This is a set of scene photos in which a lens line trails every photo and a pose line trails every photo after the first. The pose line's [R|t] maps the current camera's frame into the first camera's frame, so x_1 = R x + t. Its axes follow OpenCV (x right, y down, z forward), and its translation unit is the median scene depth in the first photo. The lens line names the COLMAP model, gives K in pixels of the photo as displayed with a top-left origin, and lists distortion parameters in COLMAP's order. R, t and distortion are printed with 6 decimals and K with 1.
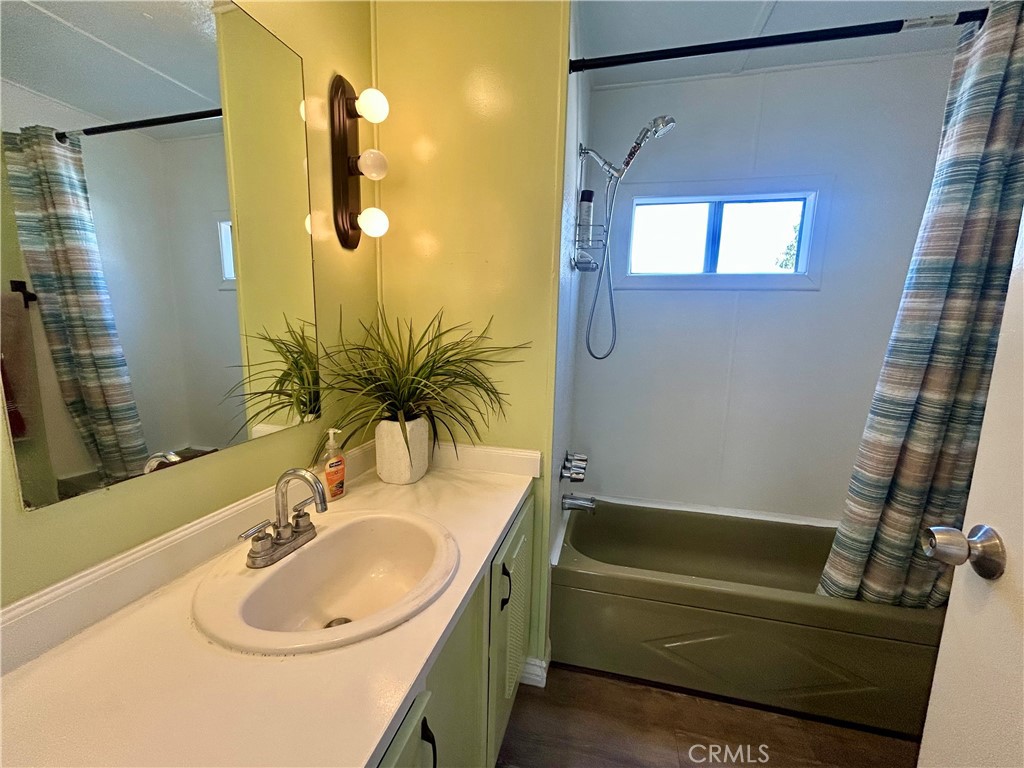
lens RADIAL K [[415.7, 0, 512.0], [0, 415.7, 384.0], [0, 0, 1]] dist [-0.003786, -0.000484]
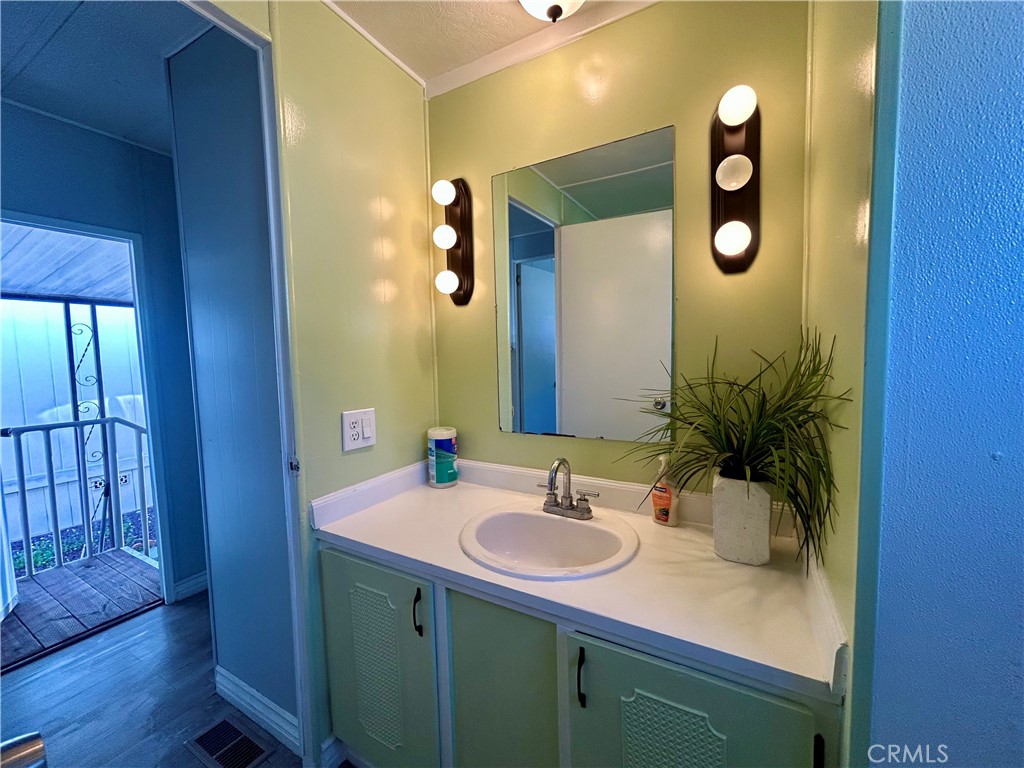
lens RADIAL K [[415.7, 0, 512.0], [0, 415.7, 384.0], [0, 0, 1]] dist [-0.003786, -0.000484]
pose [[-0.265157, 0.054751, -0.962649, 0.624701], [-0.127016, 0.987703, 0.091162, -0.108924], [0.955803, 0.146444, -0.254942, 0.818564]]
